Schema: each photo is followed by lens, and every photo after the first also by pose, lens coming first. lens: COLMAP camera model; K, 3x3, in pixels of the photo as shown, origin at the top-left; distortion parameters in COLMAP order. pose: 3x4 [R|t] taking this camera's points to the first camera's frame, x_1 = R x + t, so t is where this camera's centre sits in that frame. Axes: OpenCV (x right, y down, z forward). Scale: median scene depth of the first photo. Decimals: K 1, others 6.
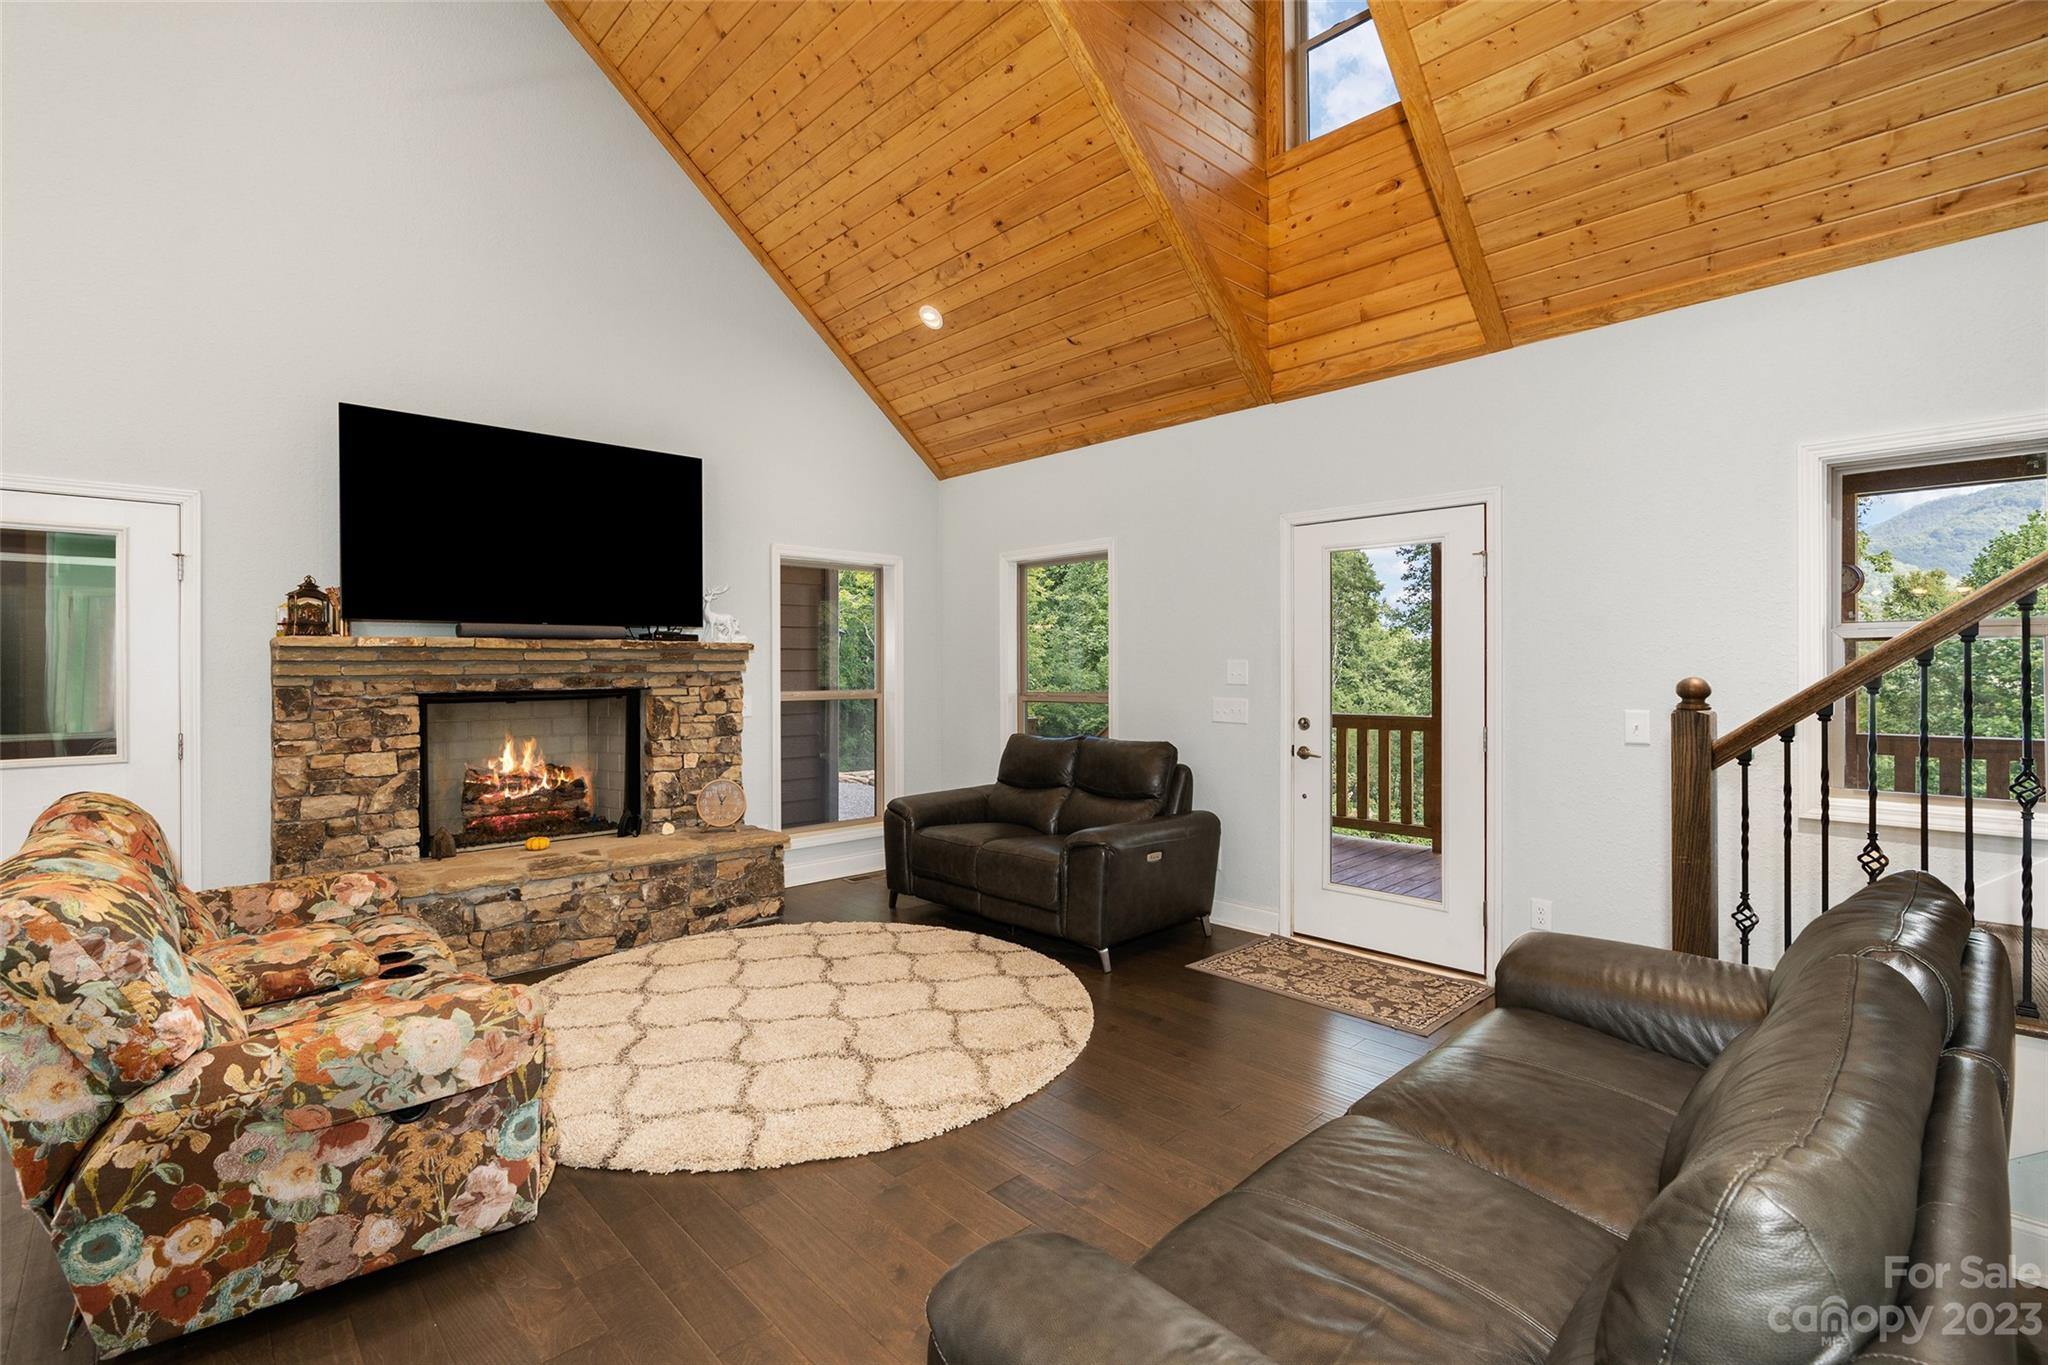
lens RADIAL K [[929.2, 0, 1020.1], [0, 929.2, 667.4], [0, 0, 1]] dist [-0.001942, 0.002216]
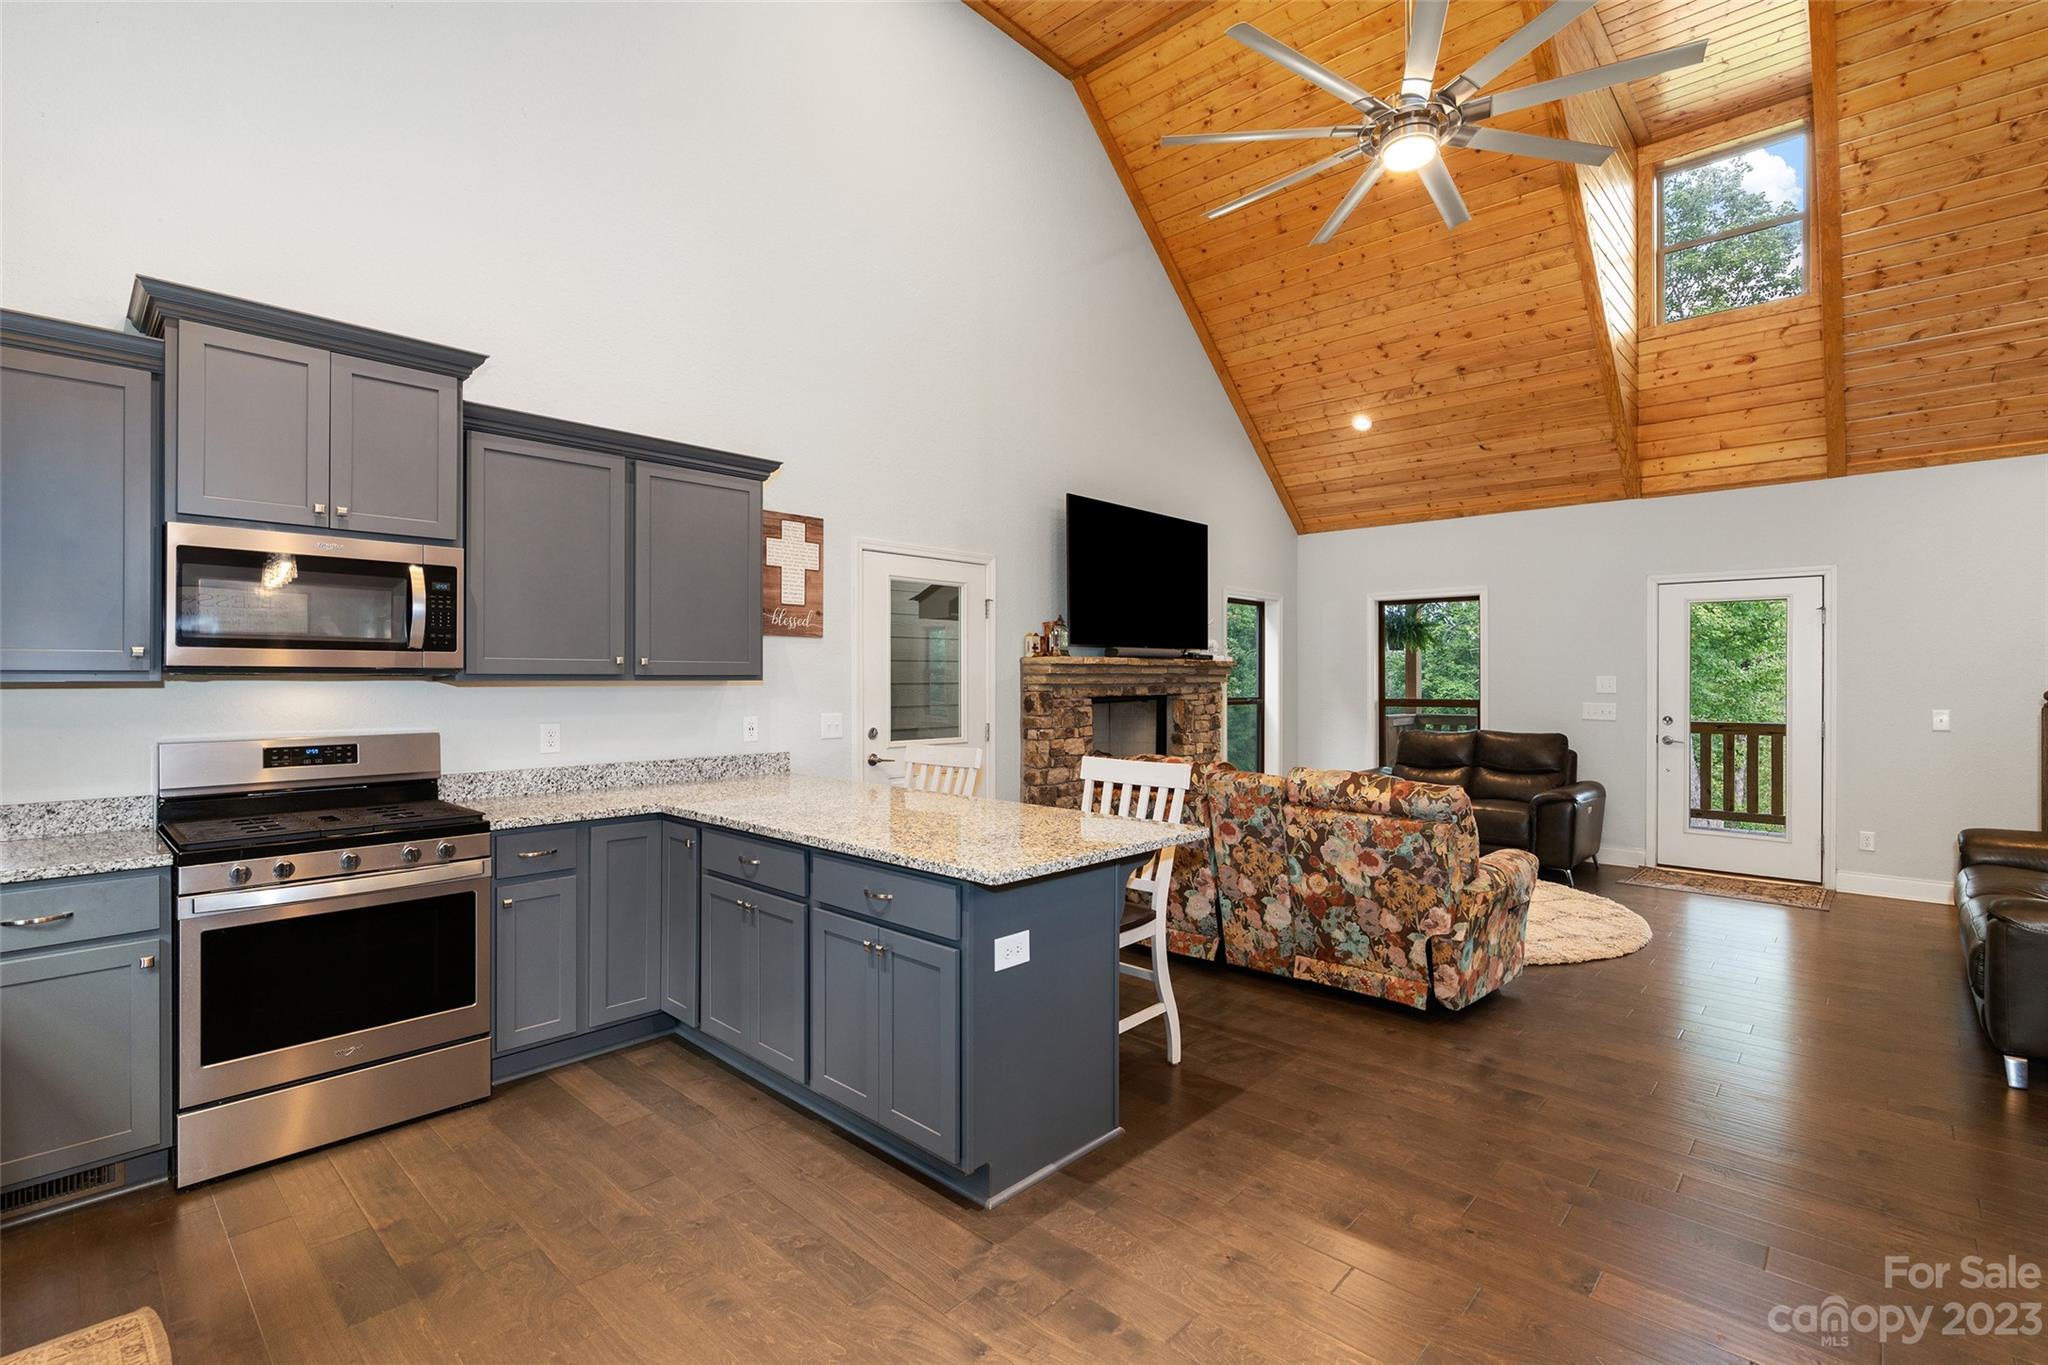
lens RADIAL K [[929.2, 0, 1032.9], [0, 929.2, 682.2], [0, 0, 1]] dist [-0.001942, 0.002216]
pose [[0.997324, 0.005373, 0.072916, -0.824066], [-0.005661, 0.999977, 0.003749, 0.000892], [-0.072894, -0.004151, 0.997331, -0.395149]]
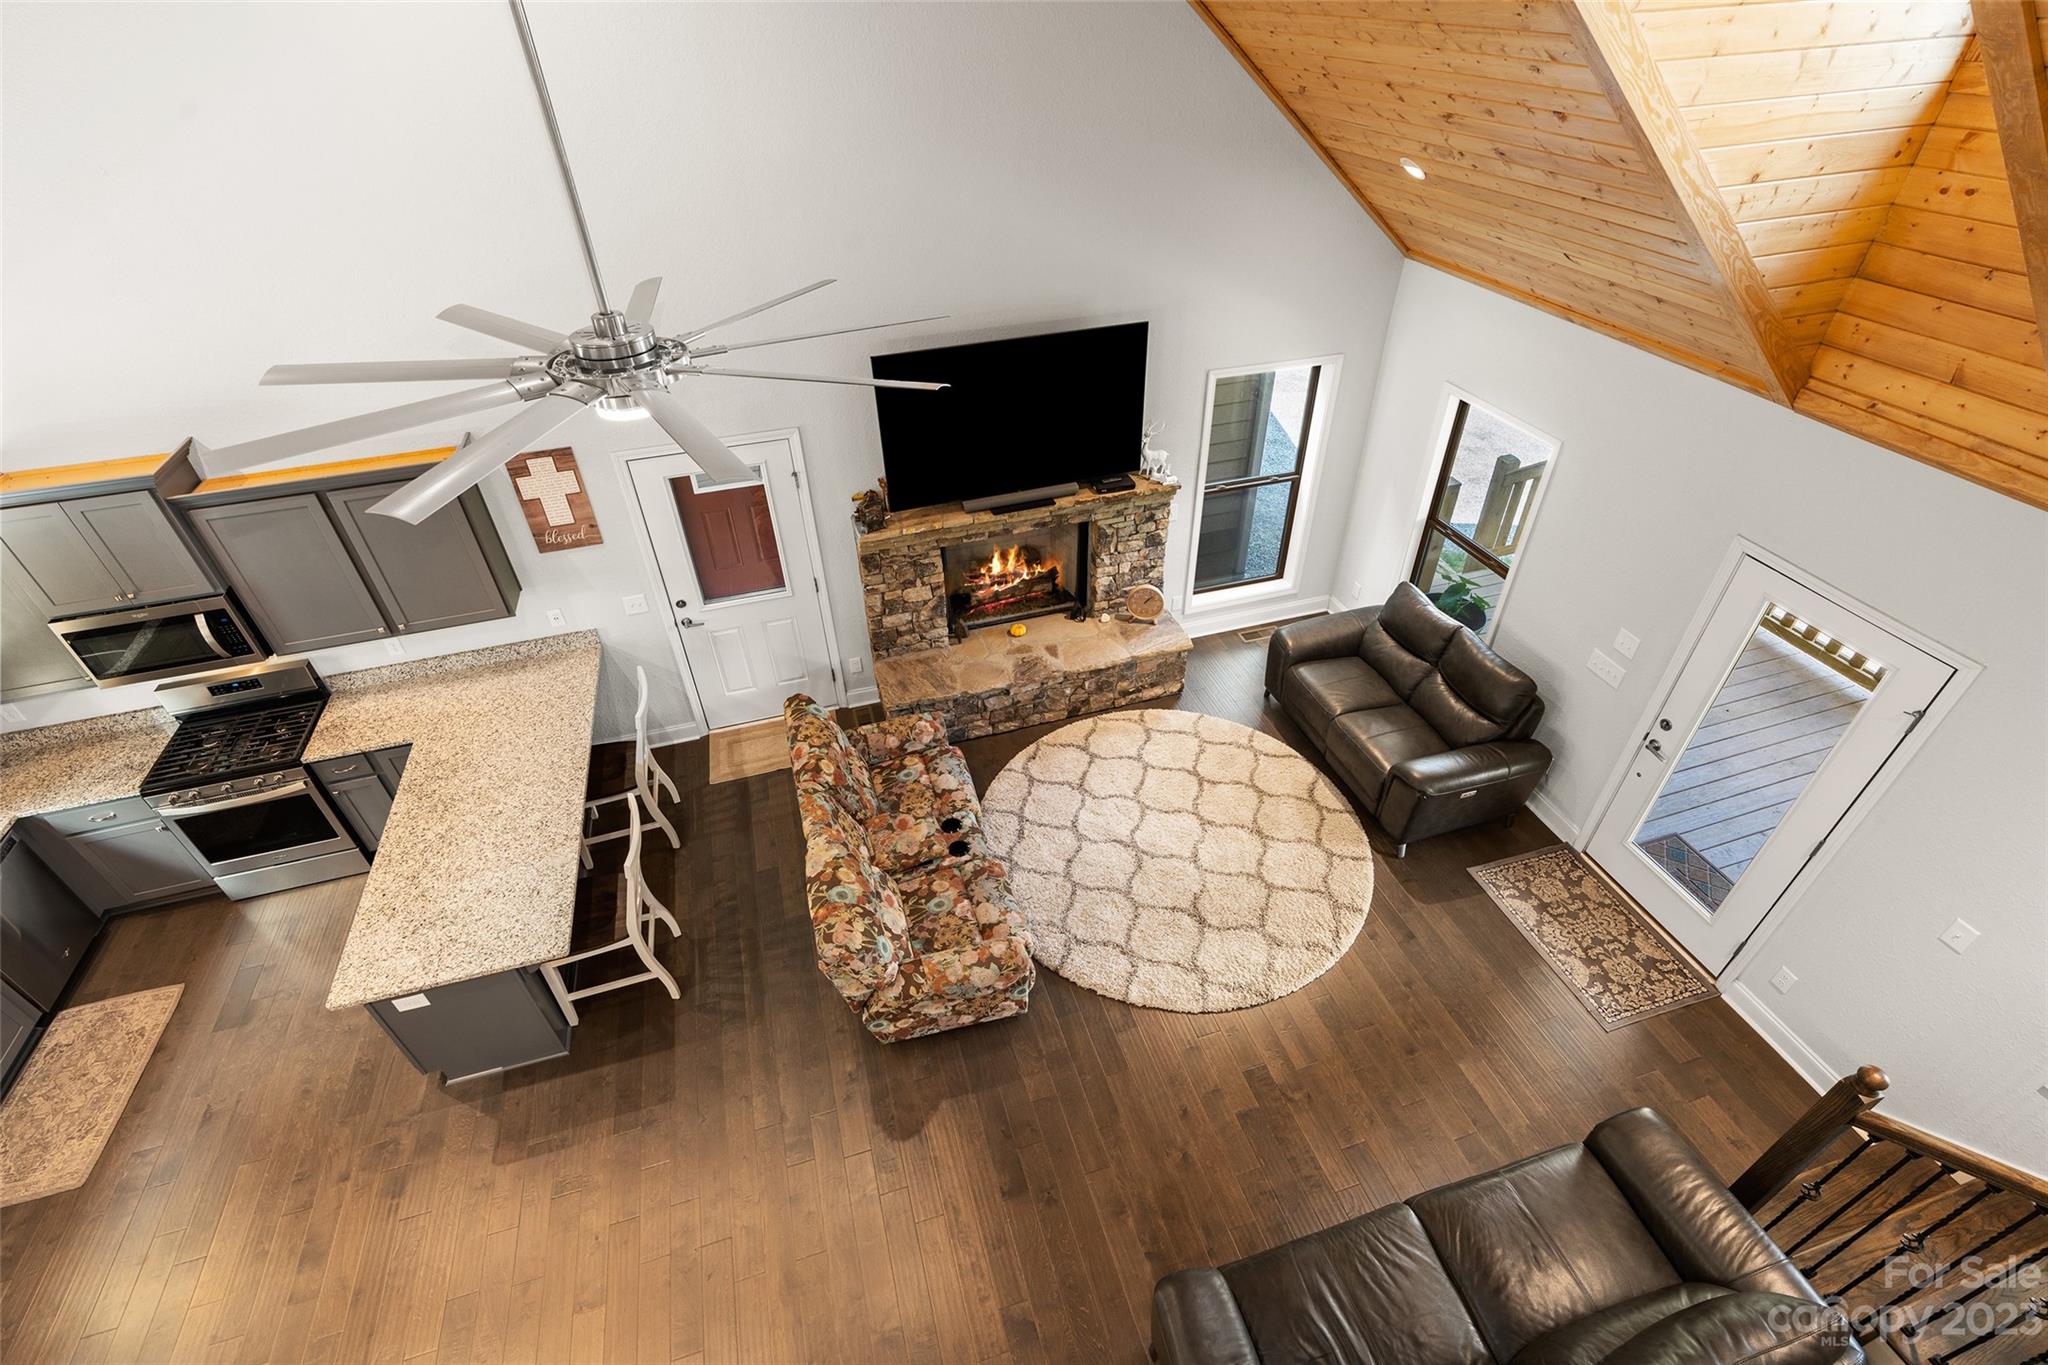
lens RADIAL K [[929.2, 0, 1023.3], [0, 929.2, 685.1], [0, 0, 1]] dist [-0.001942, 0.002216]
pose [[0.895418, 0.265739, -0.357224, 0.017544], [0.018525, 0.779411, 0.626239, -0.670279], [0.444840, -0.567363, 0.692976, -0.029069]]
